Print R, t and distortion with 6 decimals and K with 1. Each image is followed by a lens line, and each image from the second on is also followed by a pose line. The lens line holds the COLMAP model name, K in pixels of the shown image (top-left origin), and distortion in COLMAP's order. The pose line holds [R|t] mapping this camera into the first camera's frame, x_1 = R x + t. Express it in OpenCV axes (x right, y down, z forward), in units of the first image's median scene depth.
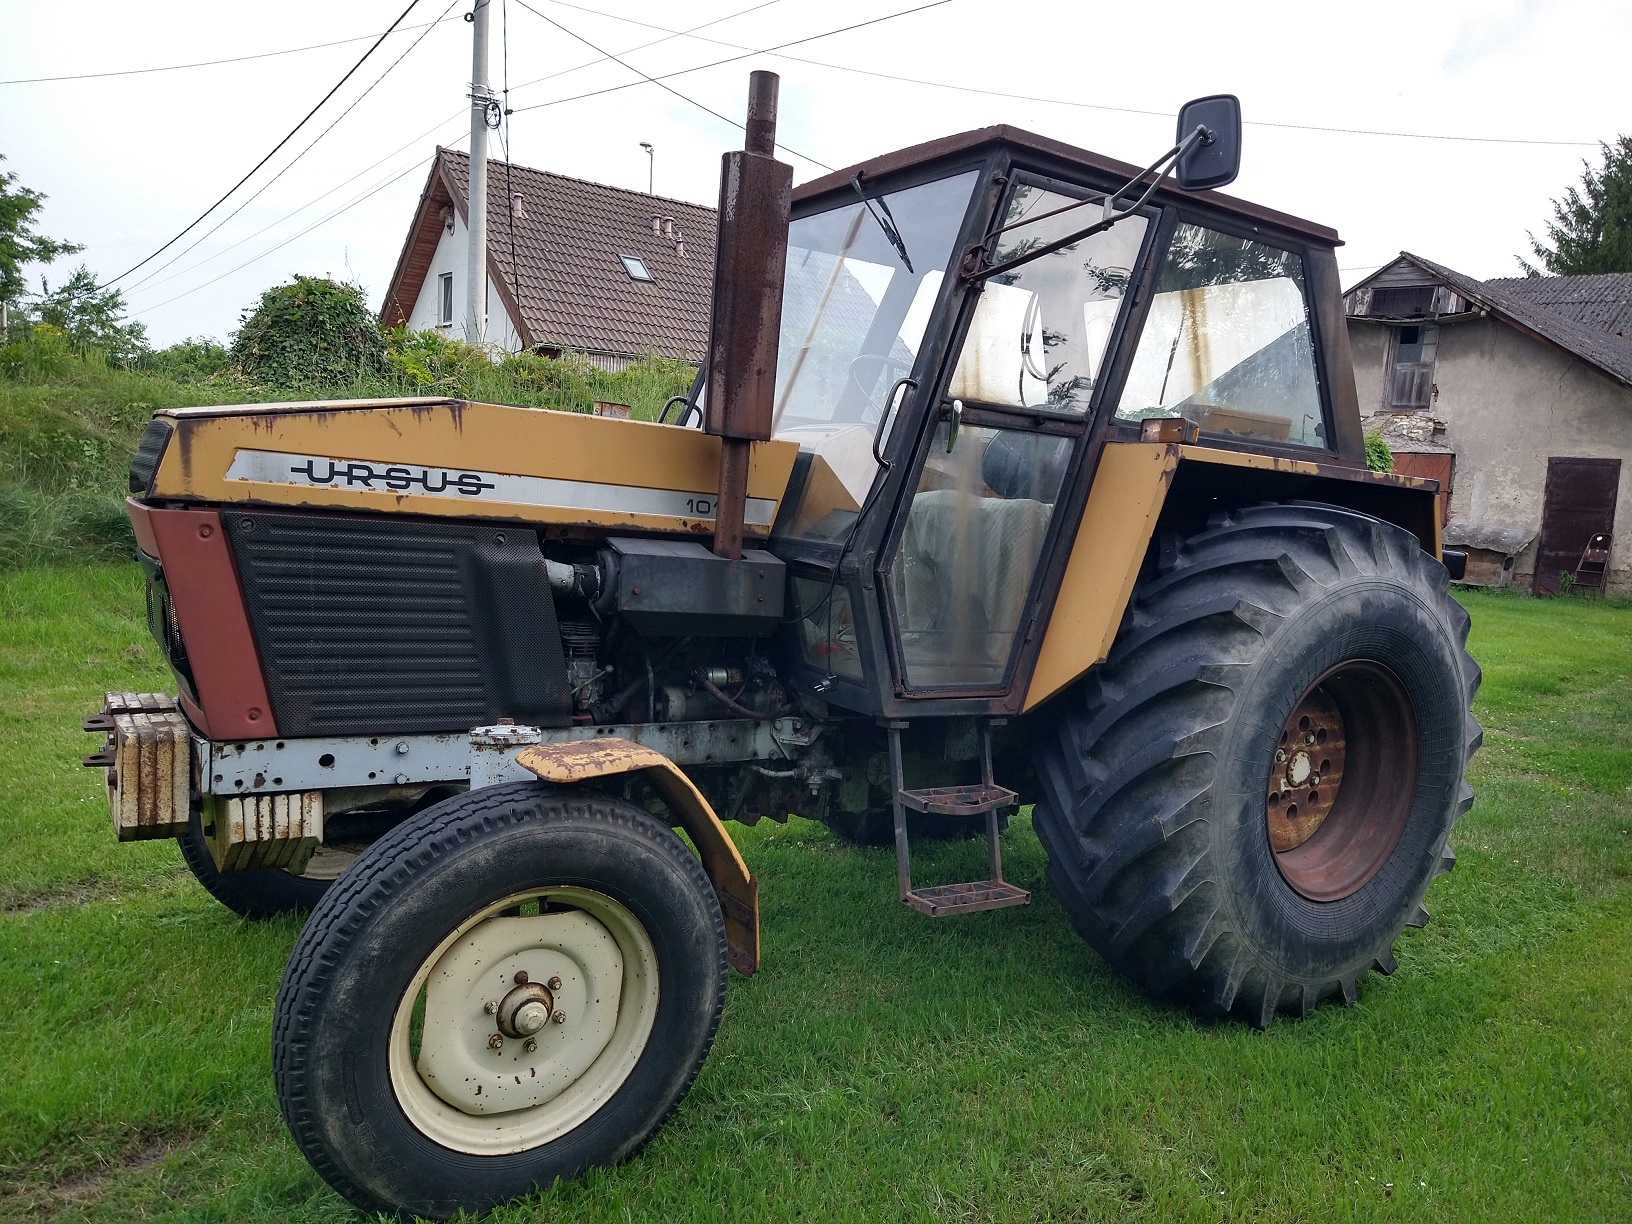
lens RADIAL K [[1190.4, 0, 816.0], [0, 1190.4, 612.0], [0, 0, 1]] dist [0.111368, -0.167828]
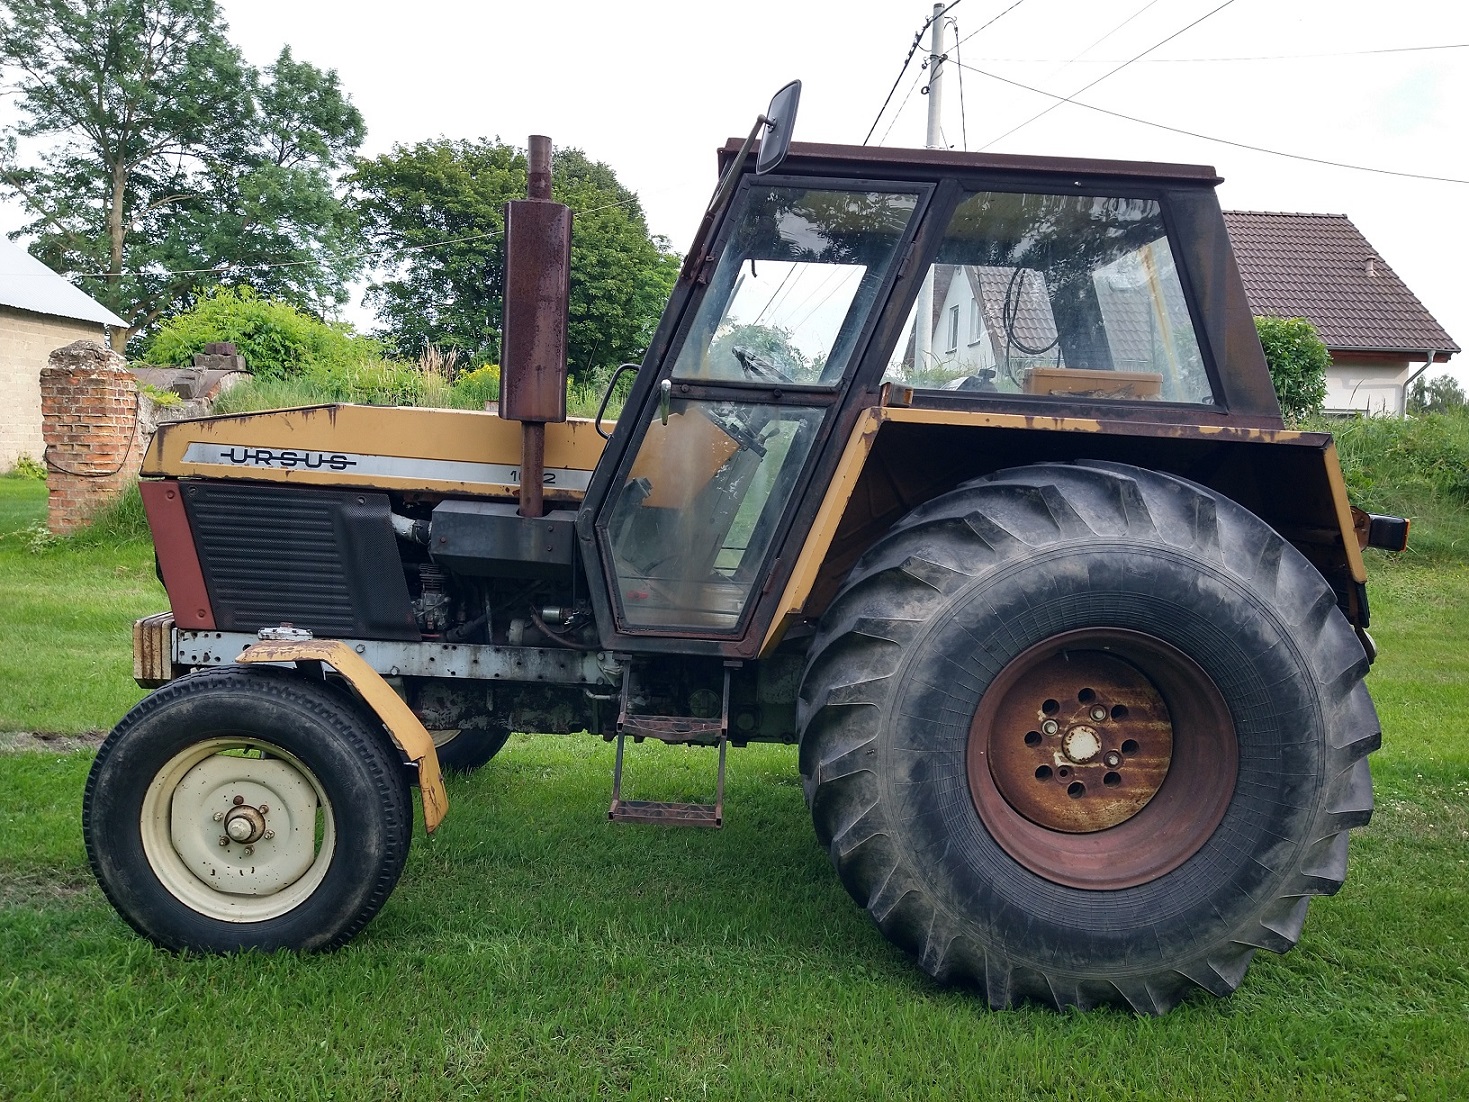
lens RADIAL K [[1071.5, 0, 734.5], [0, 1071.5, 551.0], [0, 0, 1]] dist [0.111368, -0.167828]
pose [[0.843316, 0.013335, -0.537252, 0.718372], [-0.039256, 0.998550, -0.036835, 0.024663], [0.535982, 0.052154, 0.842617, 0.158783]]
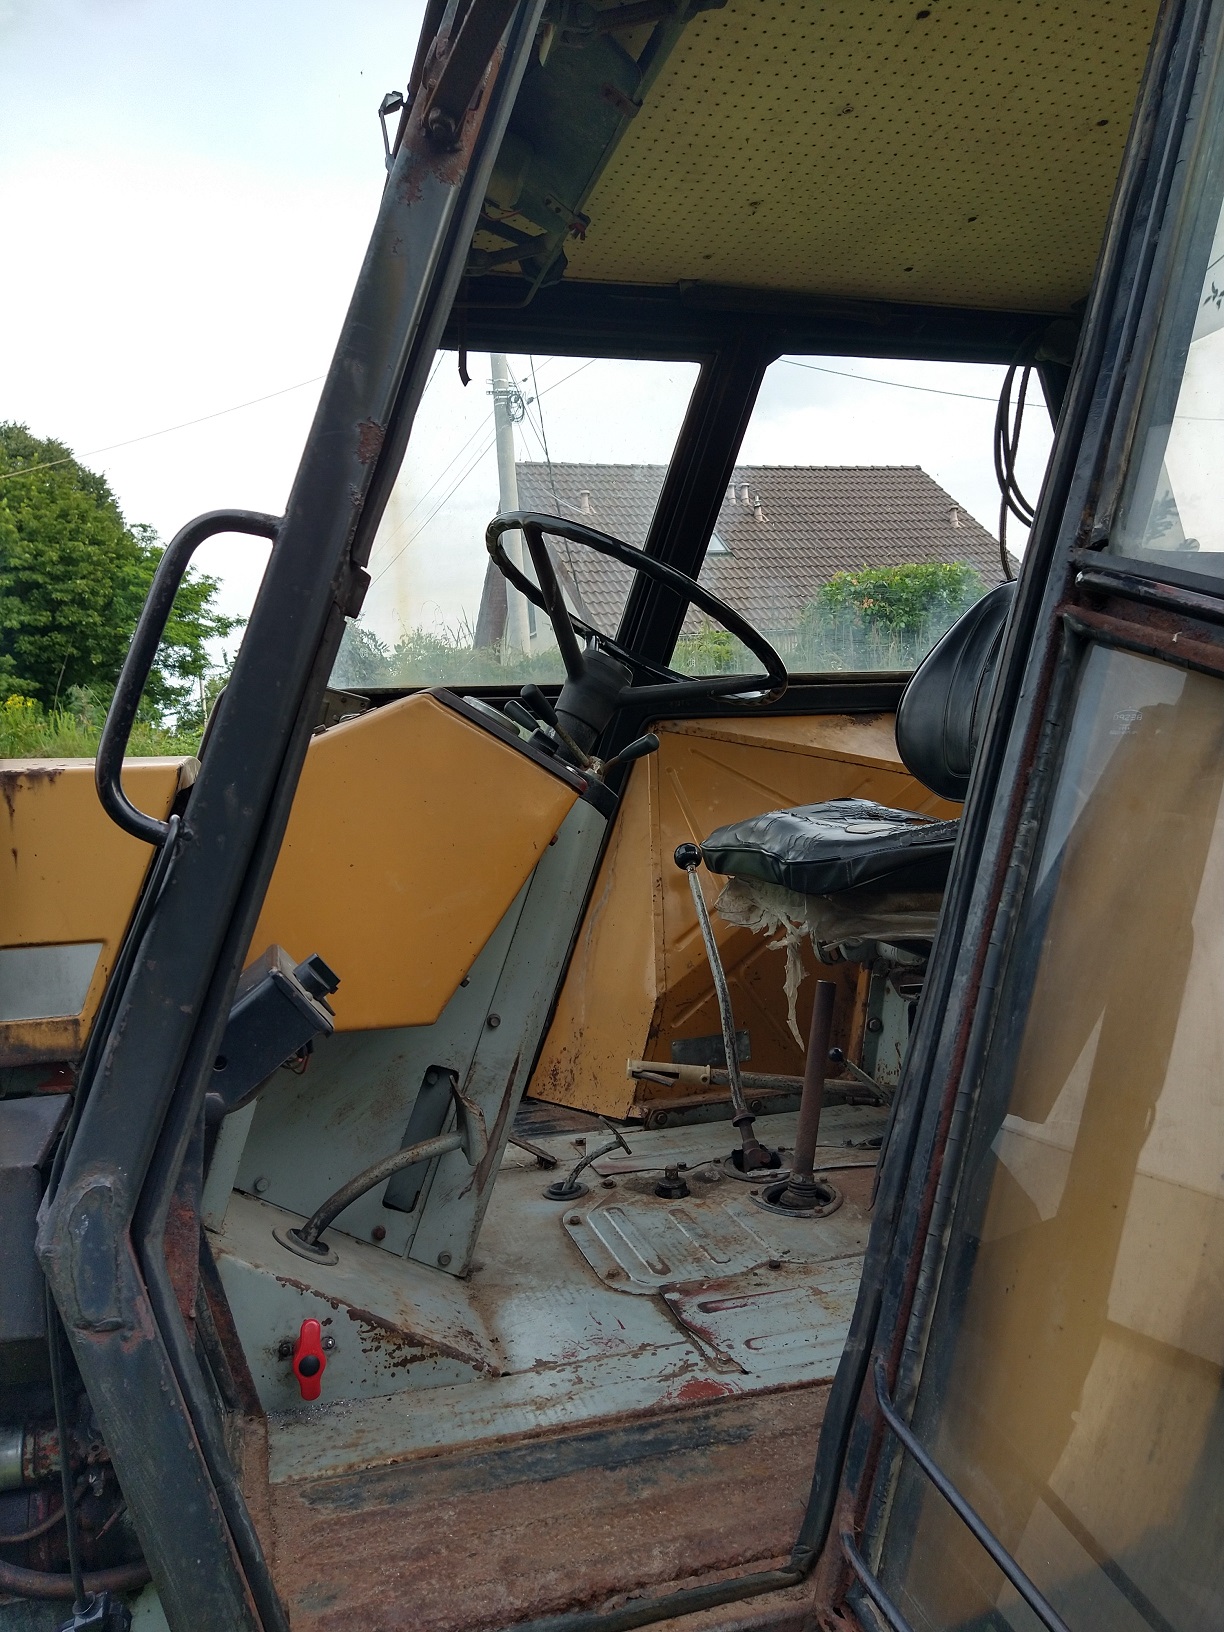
lens RADIAL K [[1190.4, 0, 612.0], [0, 1190.4, 816.0], [0, 0, 1]] dist [0.111368, -0.167828]
pose [[0.952624, -0.111243, -0.283077, 0.220214], [0.093632, 0.992775, -0.075044, -0.093886], [0.289380, 0.044984, 0.956157, 0.744049]]
